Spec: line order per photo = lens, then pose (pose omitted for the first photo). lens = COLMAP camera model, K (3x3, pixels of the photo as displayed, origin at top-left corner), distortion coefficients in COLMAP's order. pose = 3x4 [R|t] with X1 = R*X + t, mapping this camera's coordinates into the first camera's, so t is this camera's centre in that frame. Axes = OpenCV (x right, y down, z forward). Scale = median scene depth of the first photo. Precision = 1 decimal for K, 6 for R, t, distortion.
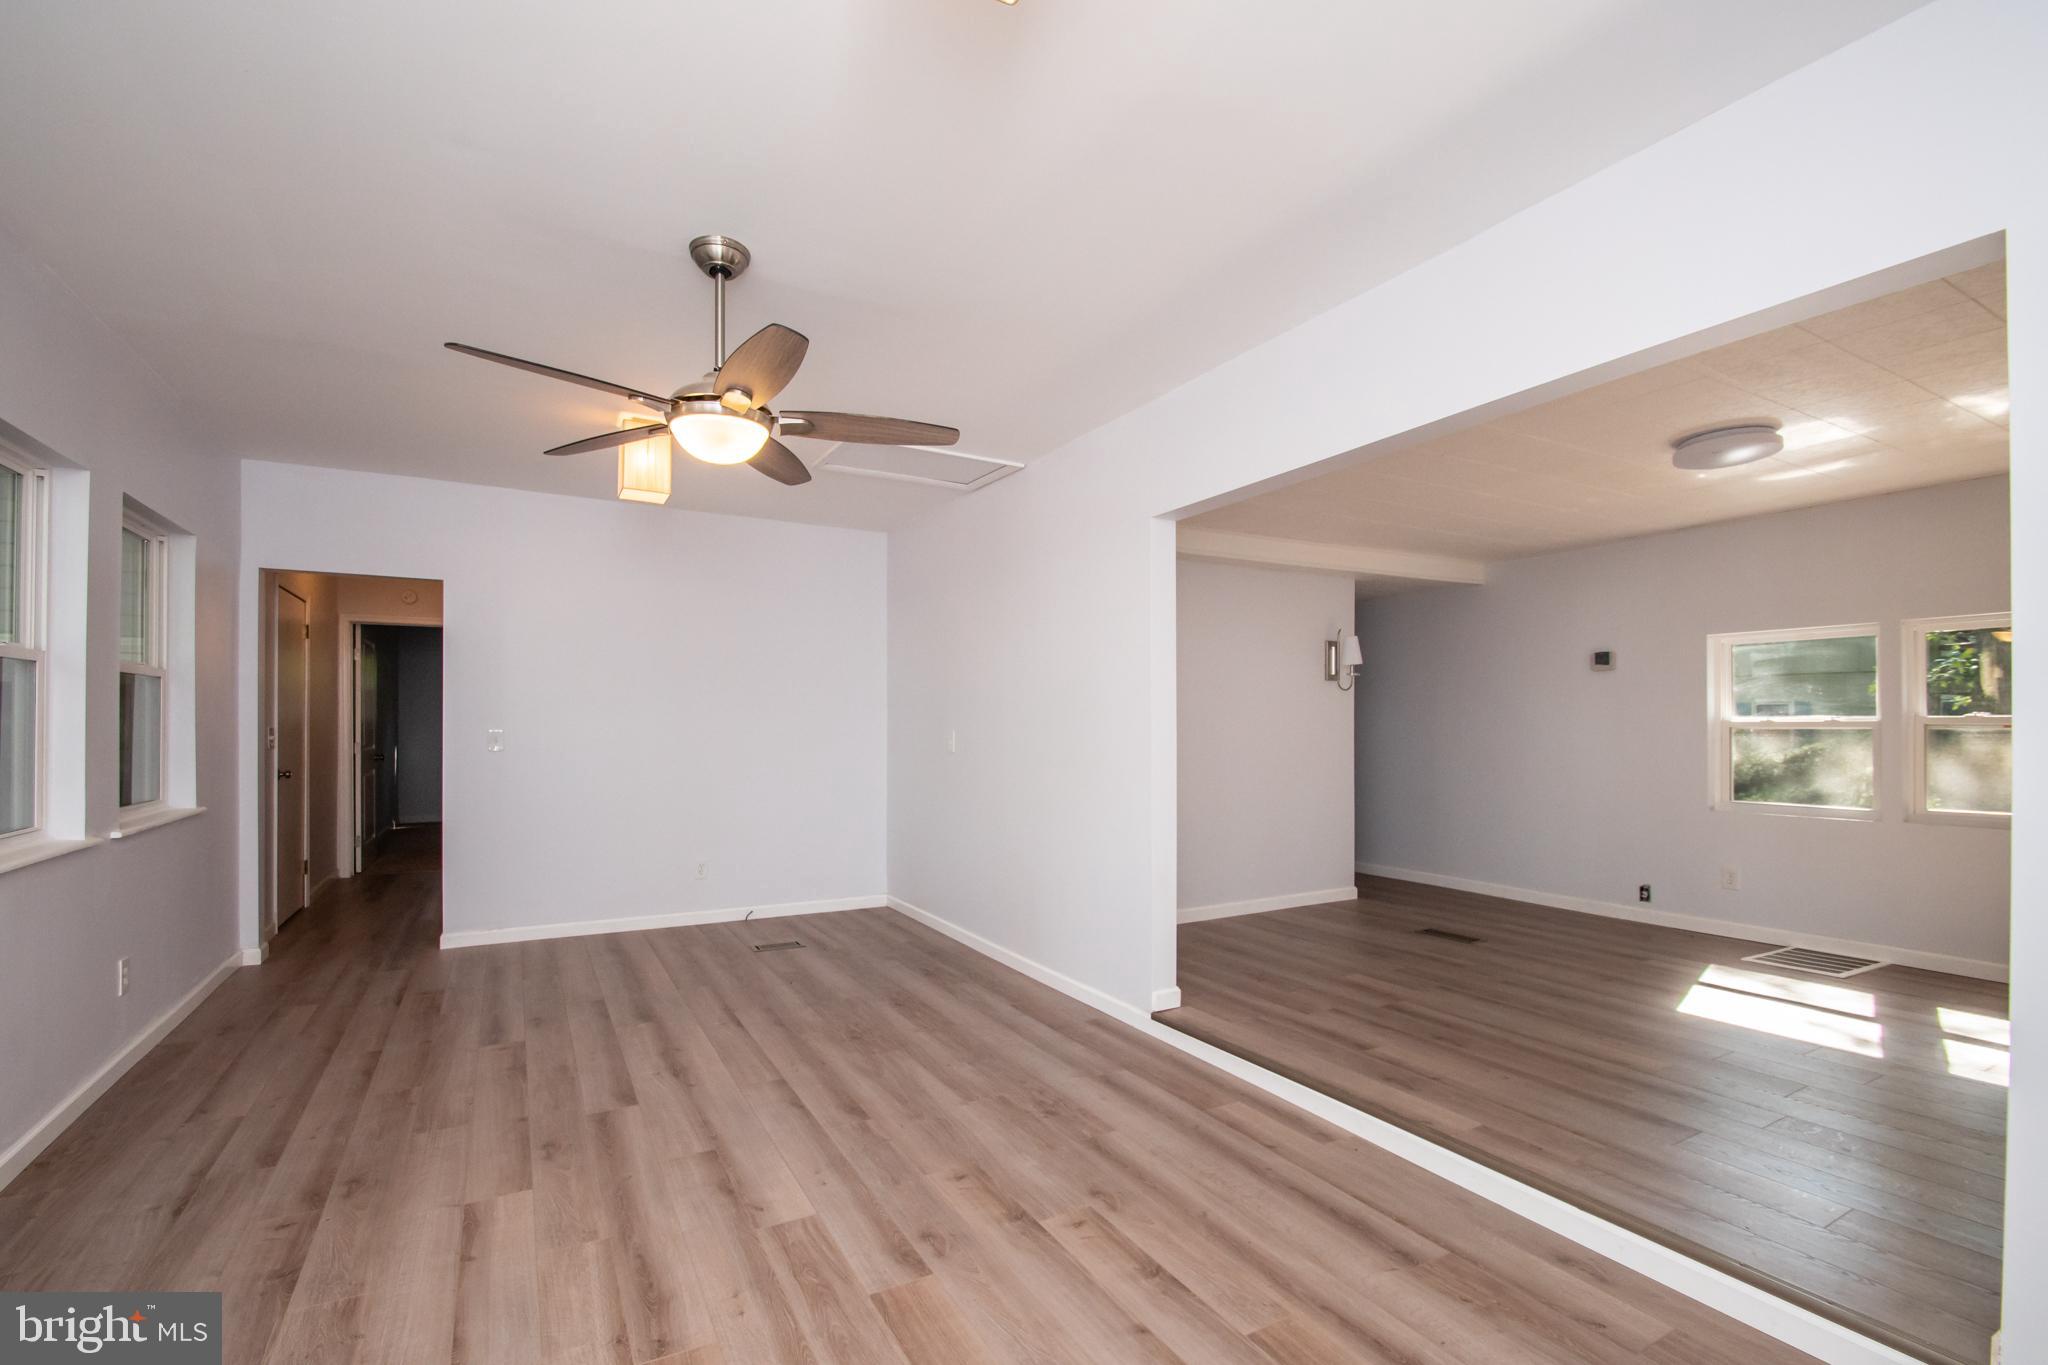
lens RADIAL K [[897.5, 0, 992.9], [0, 897.5, 724.0], [0, 0, 1]] dist [0.018487, -0.019652]
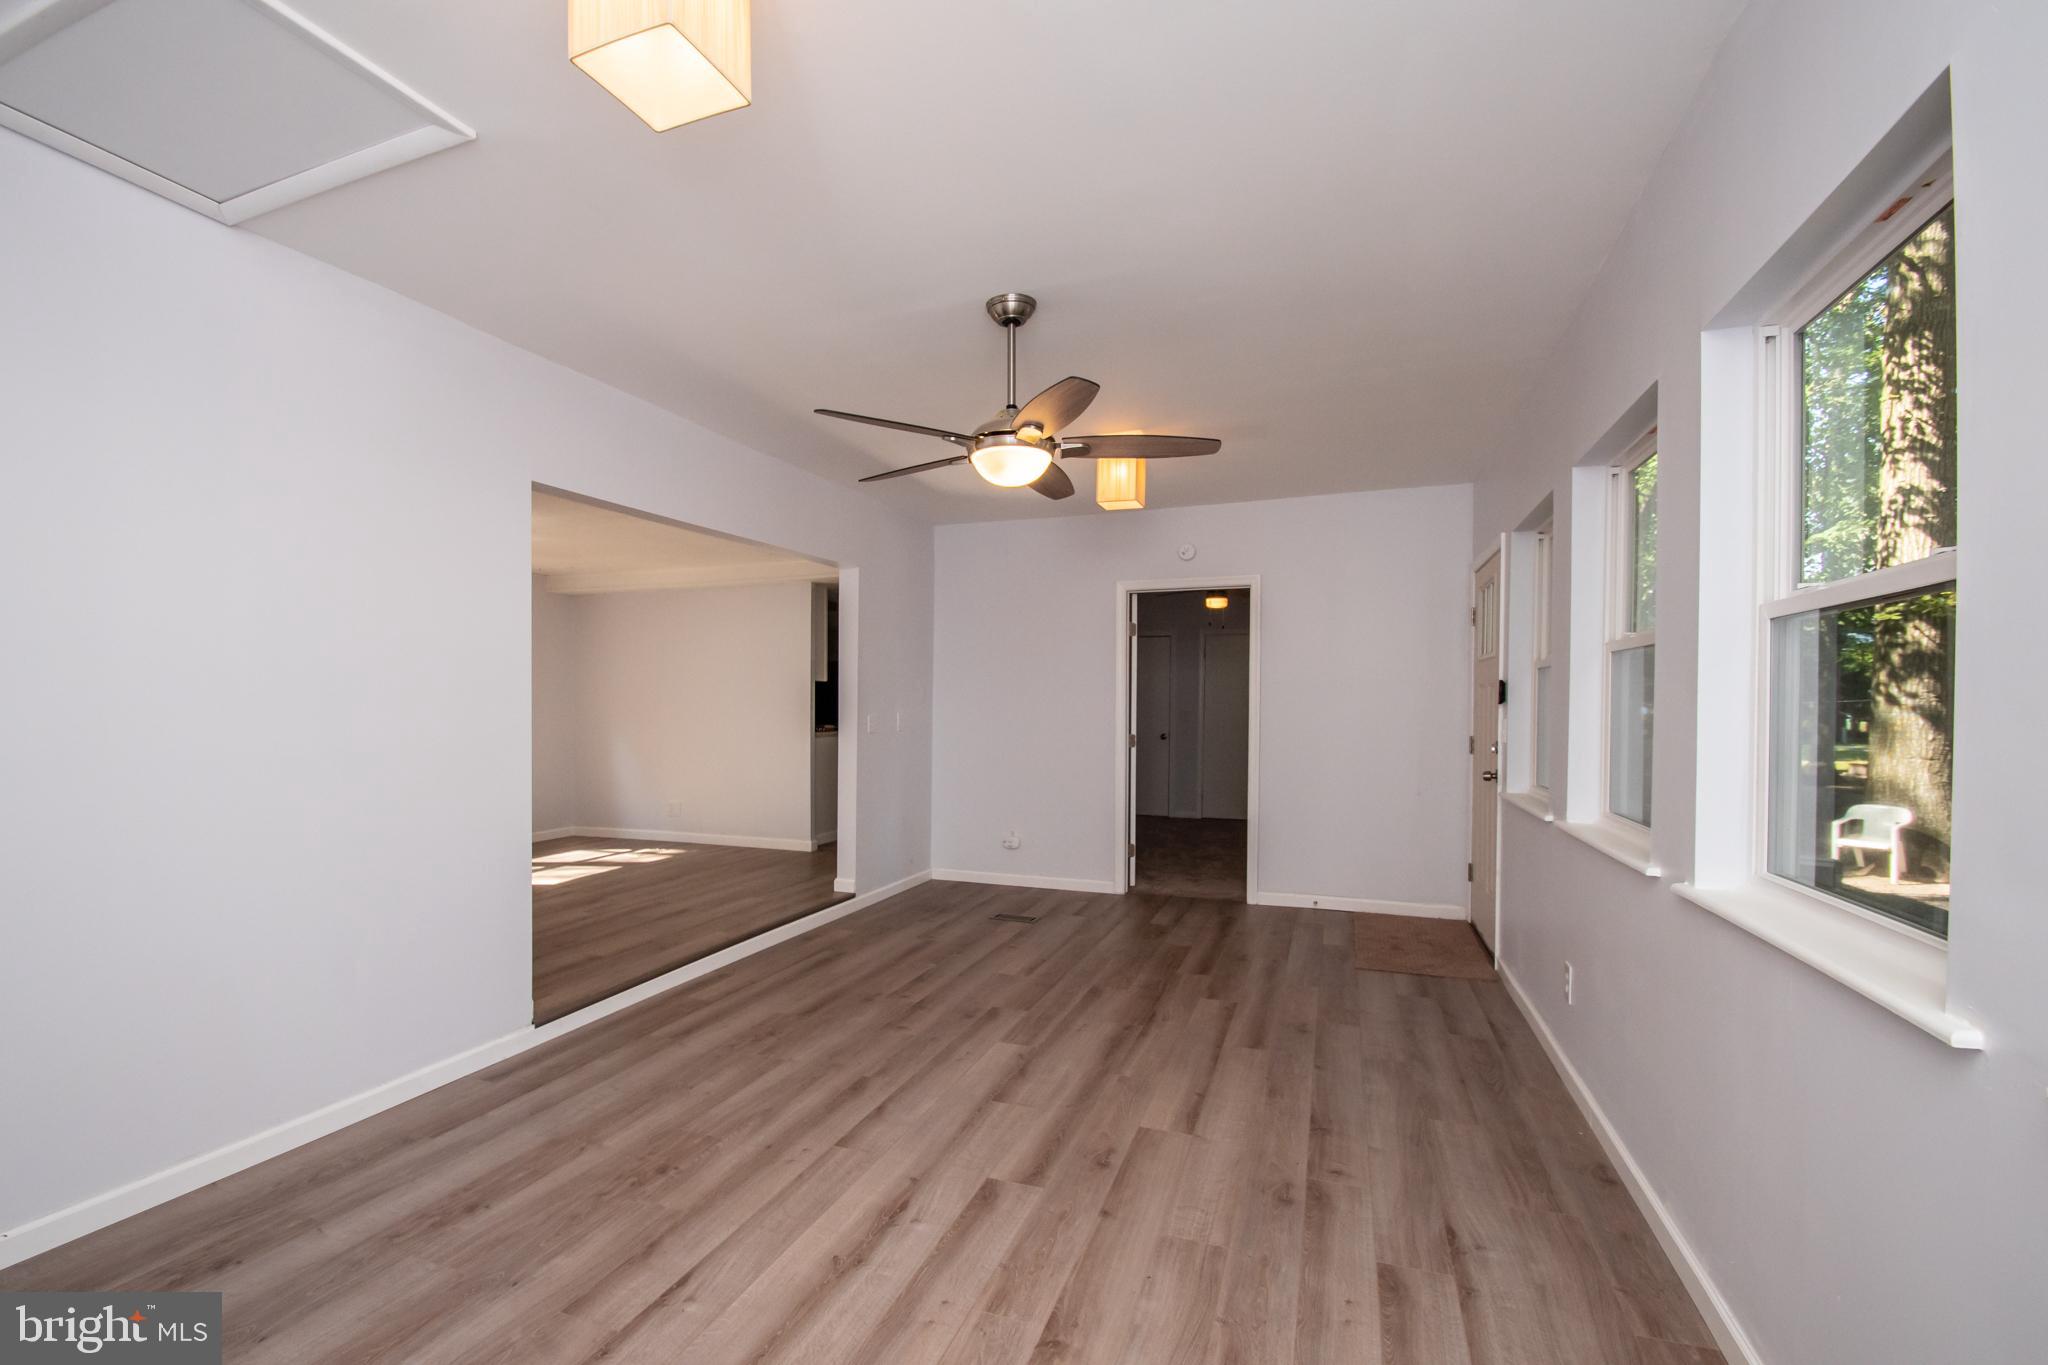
lens RADIAL K [[897.5, 0, 992.9], [0, 897.5, 724.0], [0, 0, 1]] dist [0.018487, -0.019652]
pose [[-0.653020, -0.017689, 0.757134, -1.022242], [-0.003267, 0.999784, 0.020541, -0.004625], [-0.757333, 0.010940, -0.652937, 1.547842]]
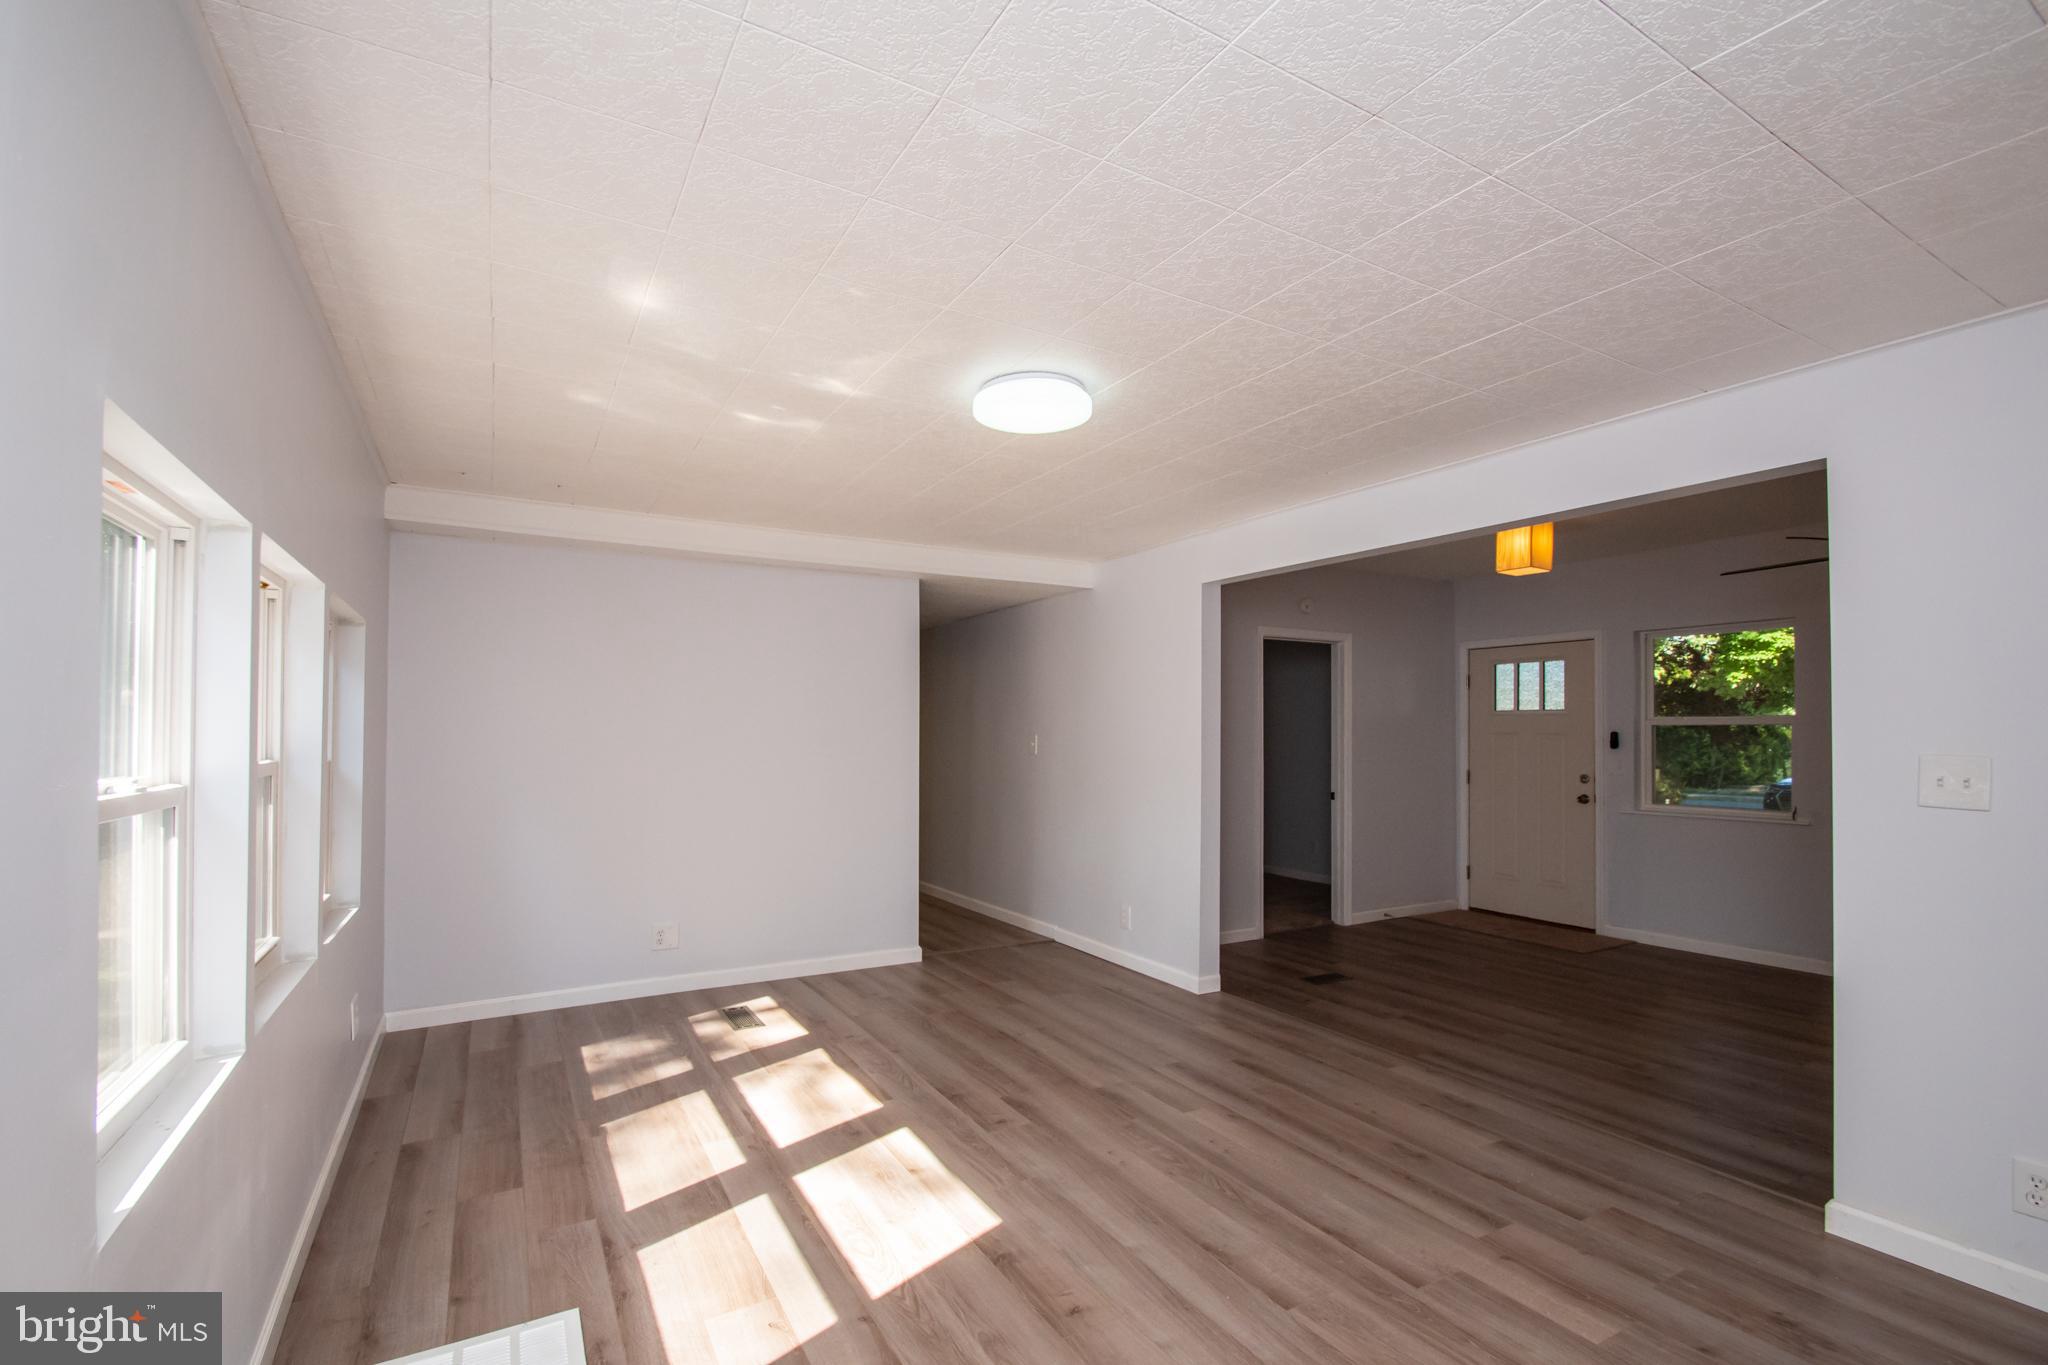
lens RADIAL K [[897.5, 0, 992.9], [0, 897.5, 724.0], [0, 0, 1]] dist [0.018487, -0.019652]
pose [[-0.999910, -0.002193, -0.013227, 1.009105], [-0.002012, 0.999905, -0.013644, -0.035875], [0.013255, -0.013616, -0.999819, 2.050267]]
